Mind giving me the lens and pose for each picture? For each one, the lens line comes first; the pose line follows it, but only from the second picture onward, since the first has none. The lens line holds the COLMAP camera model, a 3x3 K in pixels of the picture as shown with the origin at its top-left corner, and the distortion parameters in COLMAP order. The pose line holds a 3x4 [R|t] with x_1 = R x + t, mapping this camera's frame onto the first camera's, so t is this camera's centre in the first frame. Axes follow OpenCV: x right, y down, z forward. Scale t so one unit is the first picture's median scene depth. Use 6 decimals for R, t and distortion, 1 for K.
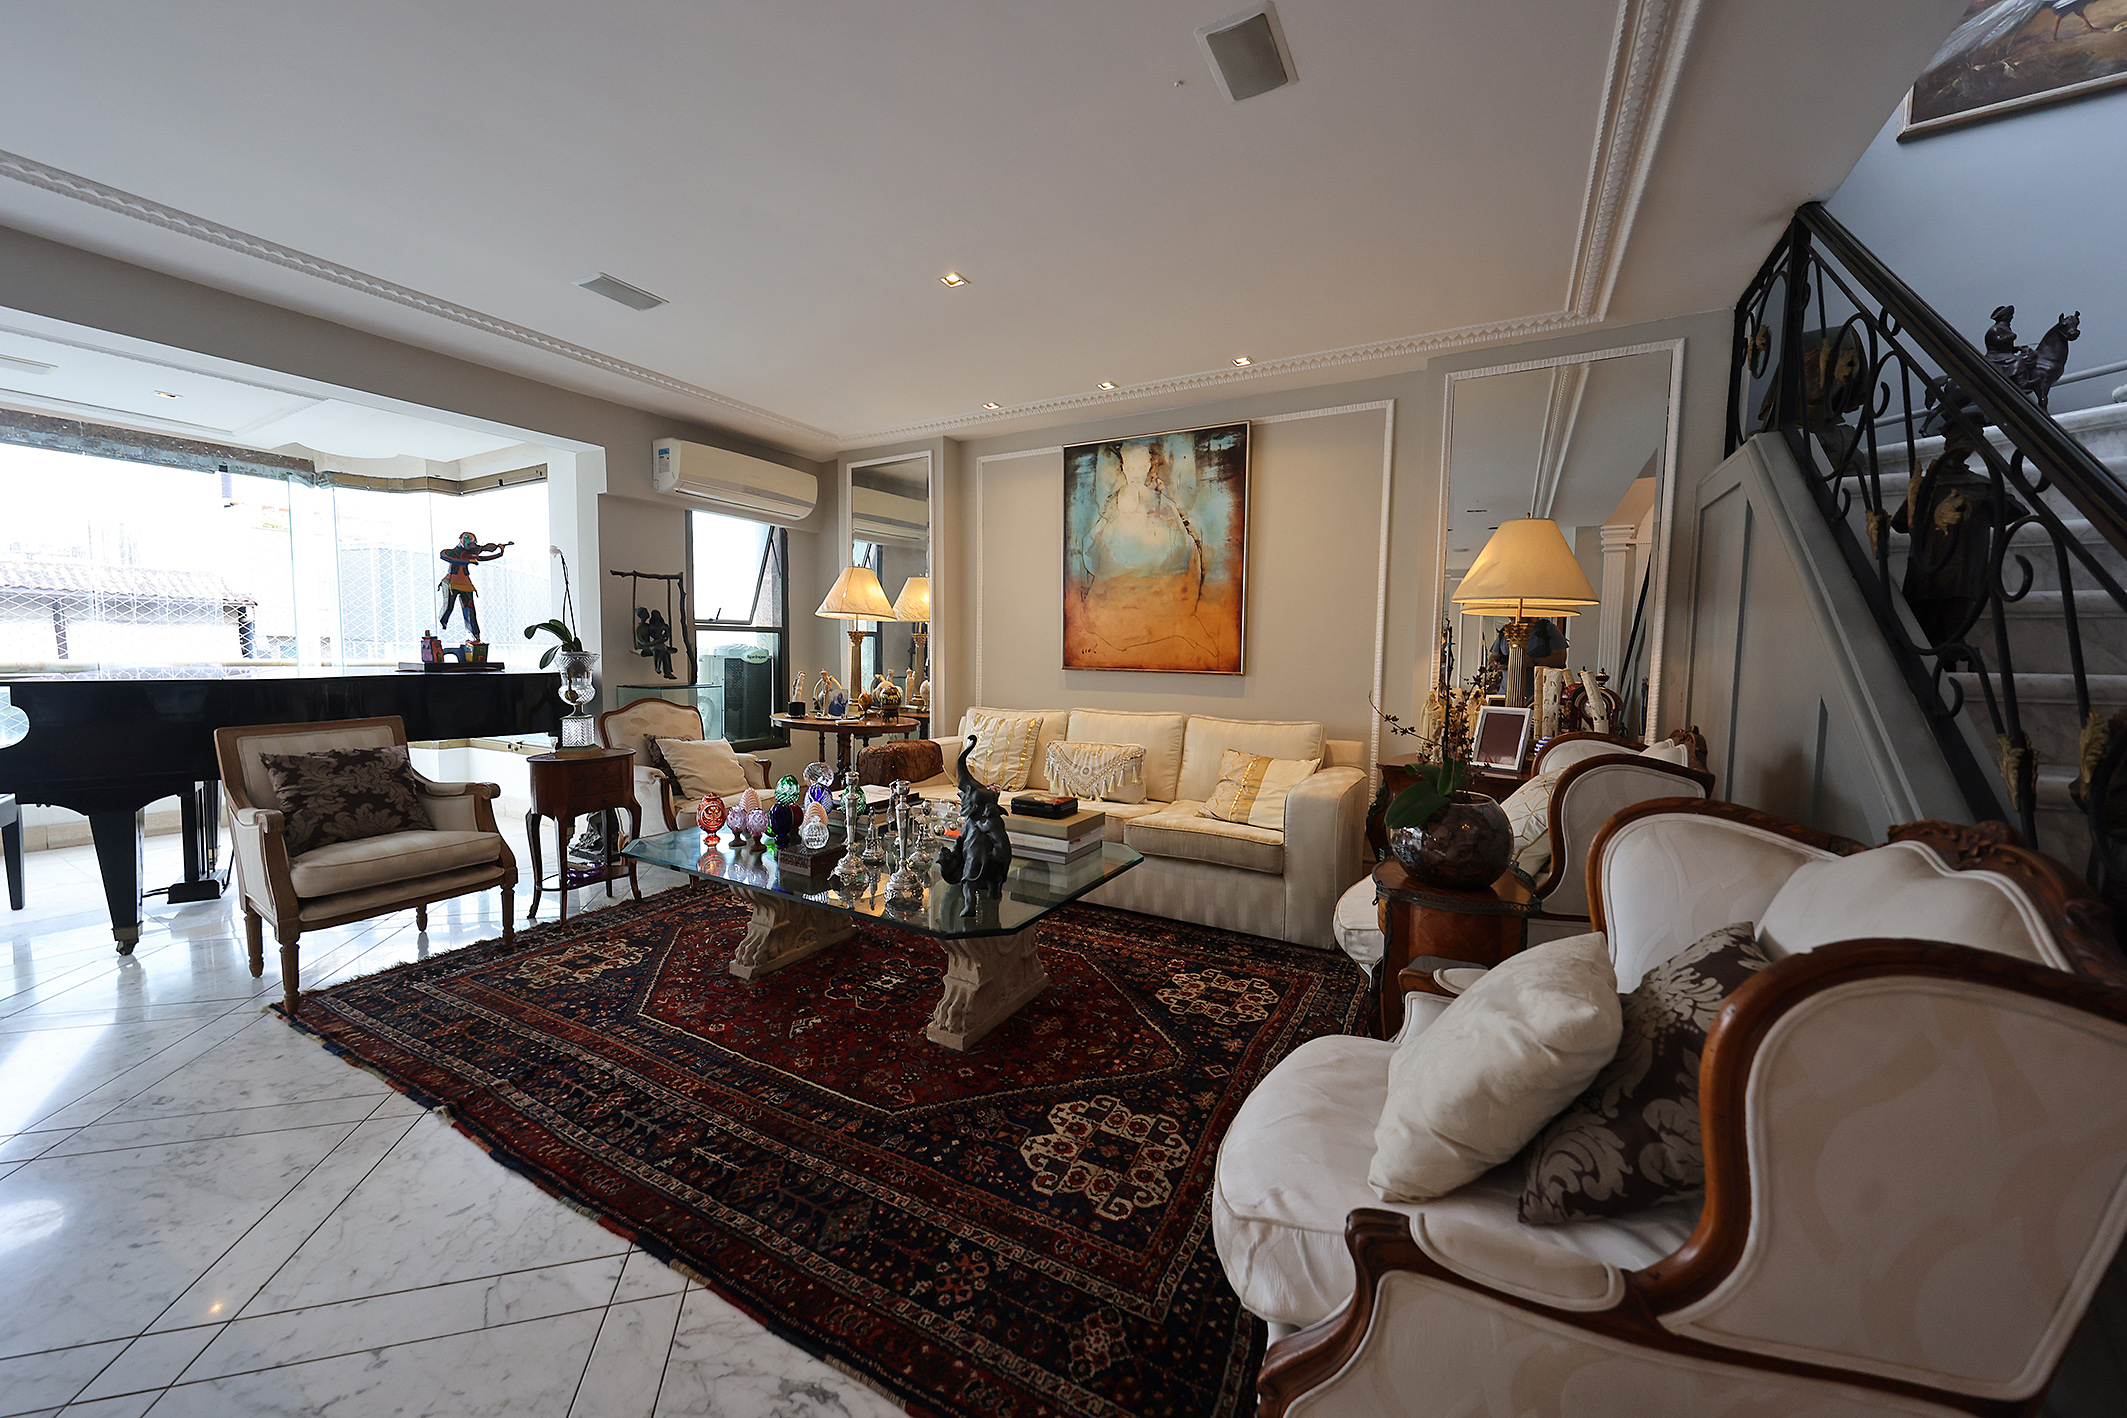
lens RADIAL K [[766.4, 0, 1065.3], [0, 766.4, 705.3], [0, 0, 1]] dist [-0.000414, 0.000010]
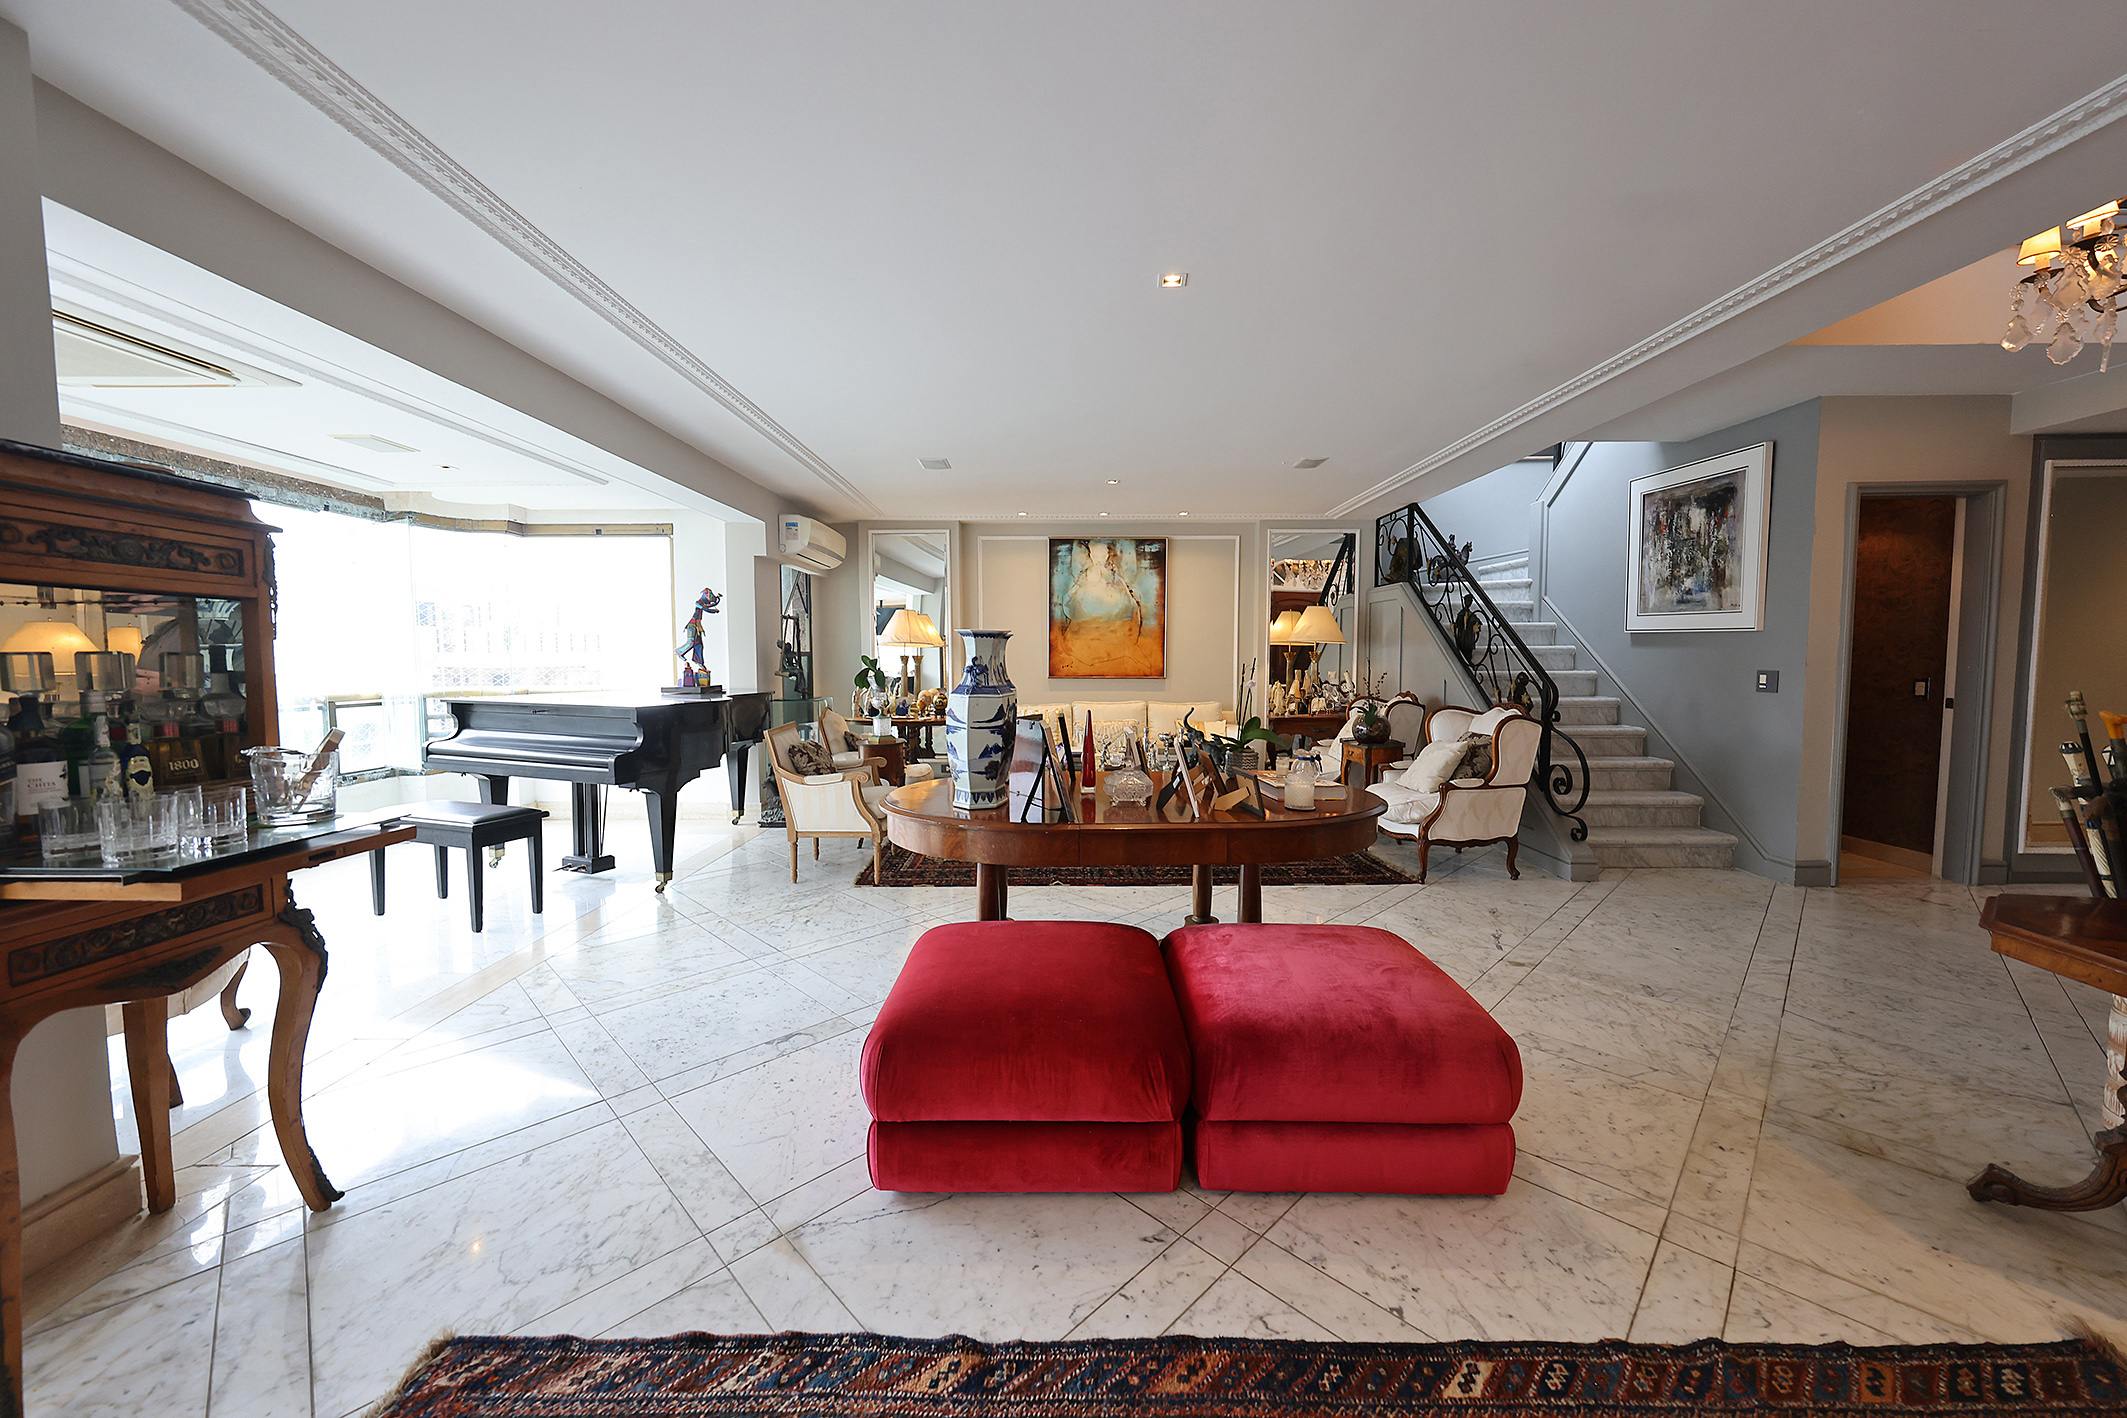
lens RADIAL K [[783.8, 0, 1064.2], [0, 783.8, 703.1], [0, 0, 1]] dist [0.000107, -0.000191]
pose [[0.868040, -0.044632, 0.494484, -0.882536], [0.048878, 0.998795, 0.004349, -0.001884], [-0.494082, 0.020394, 0.869176, -0.464896]]
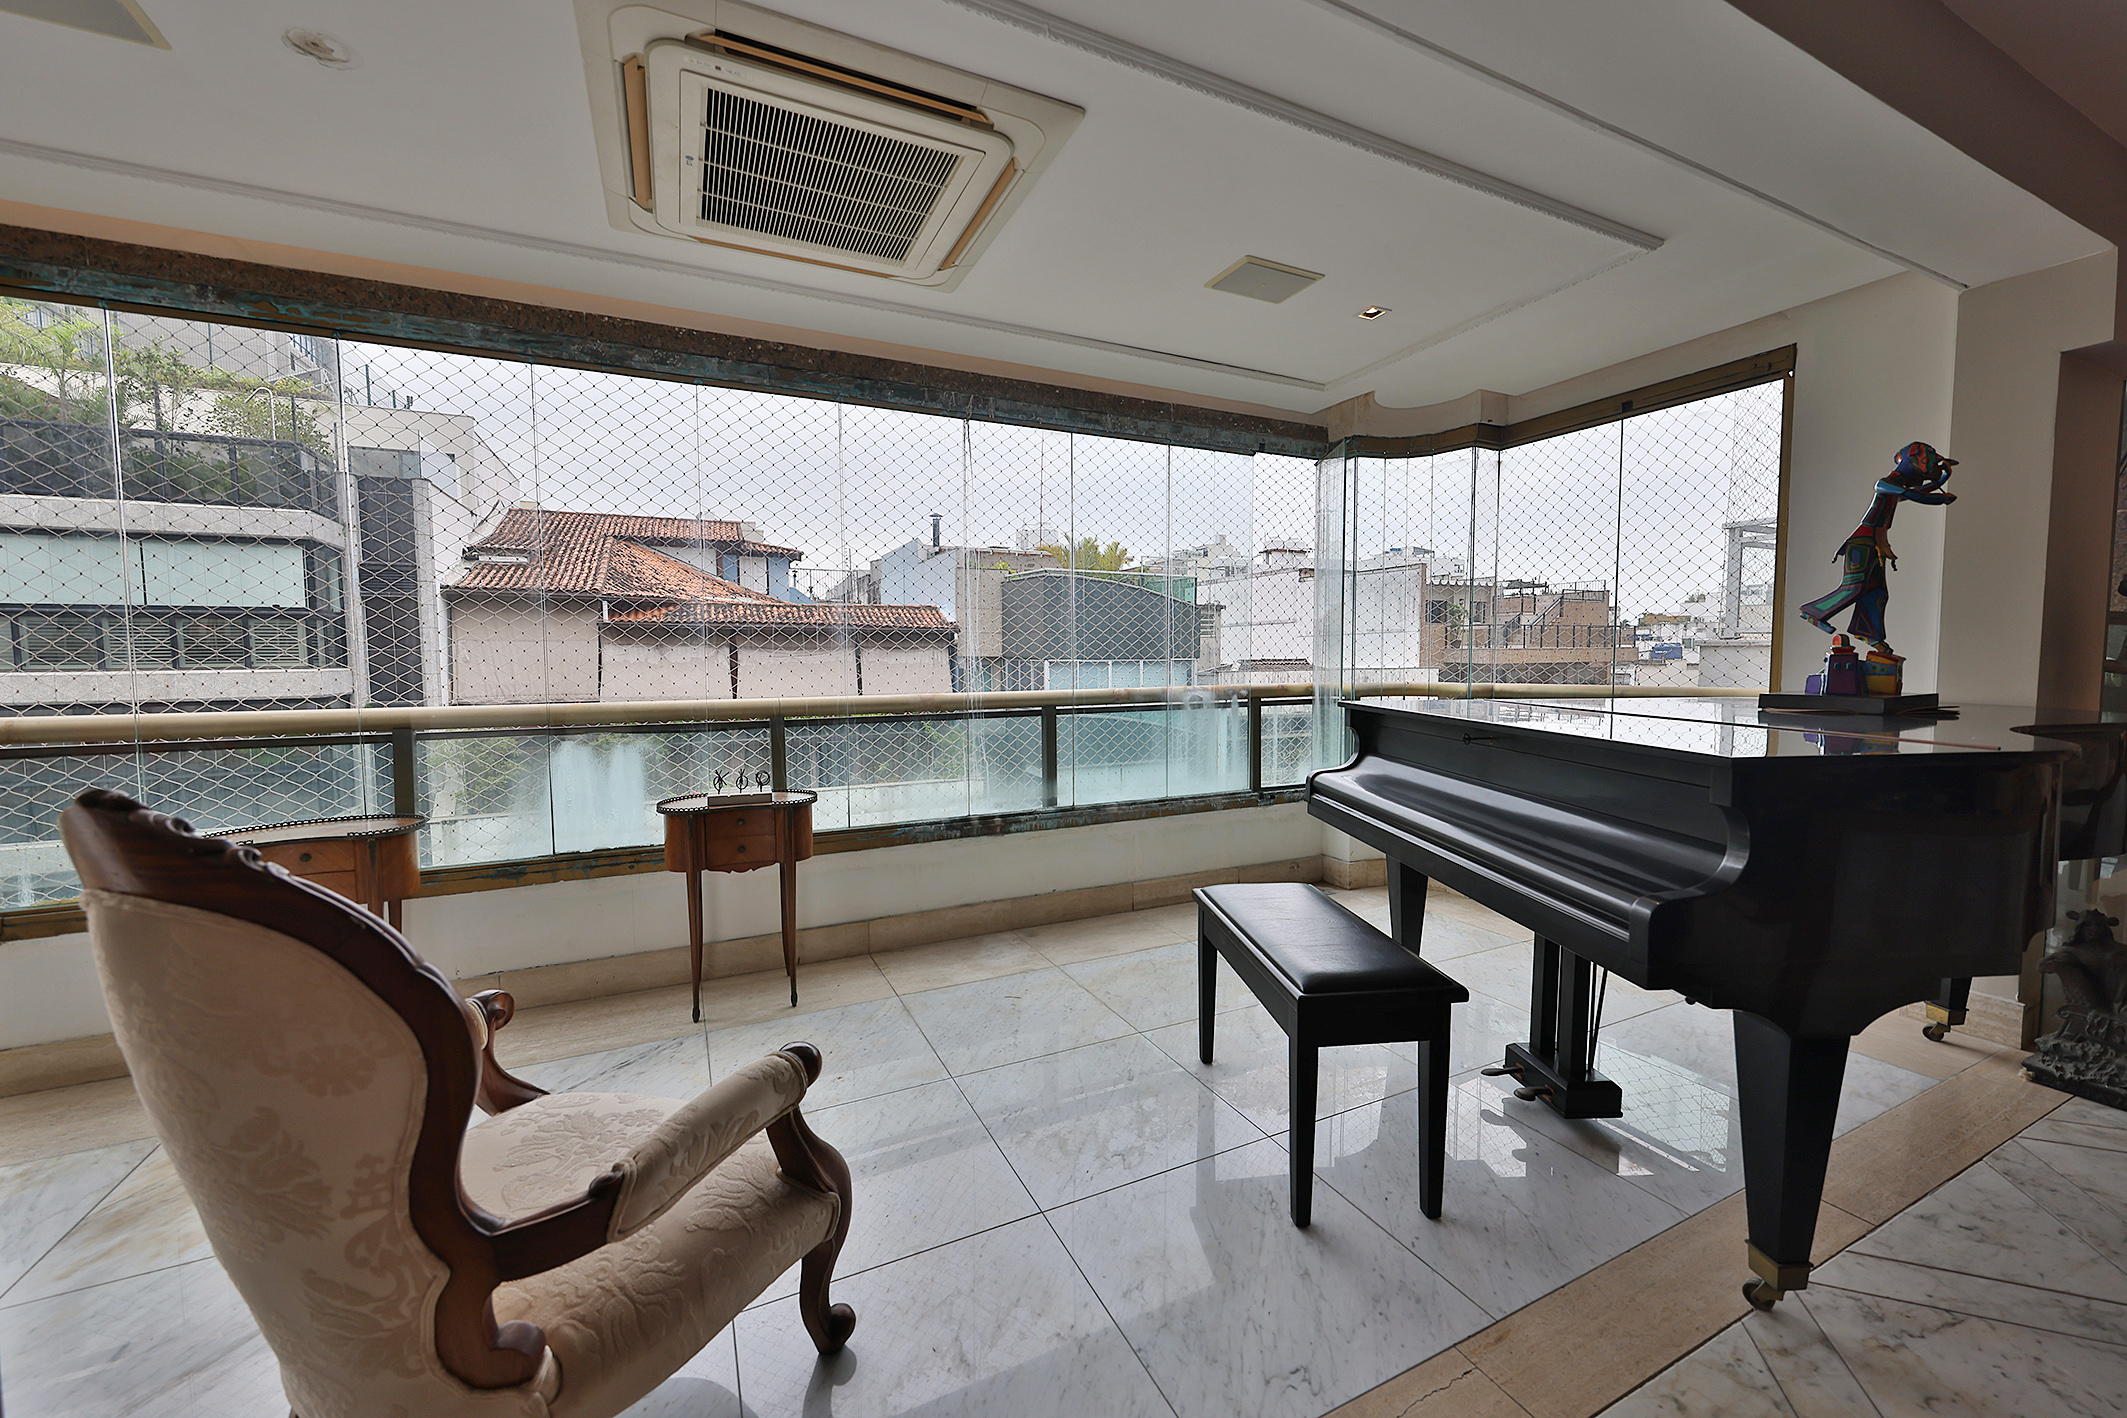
lens RADIAL K [[810.7, 0, 1063.5], [0, 810.7, 709.0], [0, 0, 1]] dist [-0.001668, -0.000137]
pose [[0.824082, 0.014207, -0.566293, -0.900629], [-0.018786, 0.999821, -0.002256, -0.033115], [0.566159, 0.012498, 0.824201, 0.219512]]
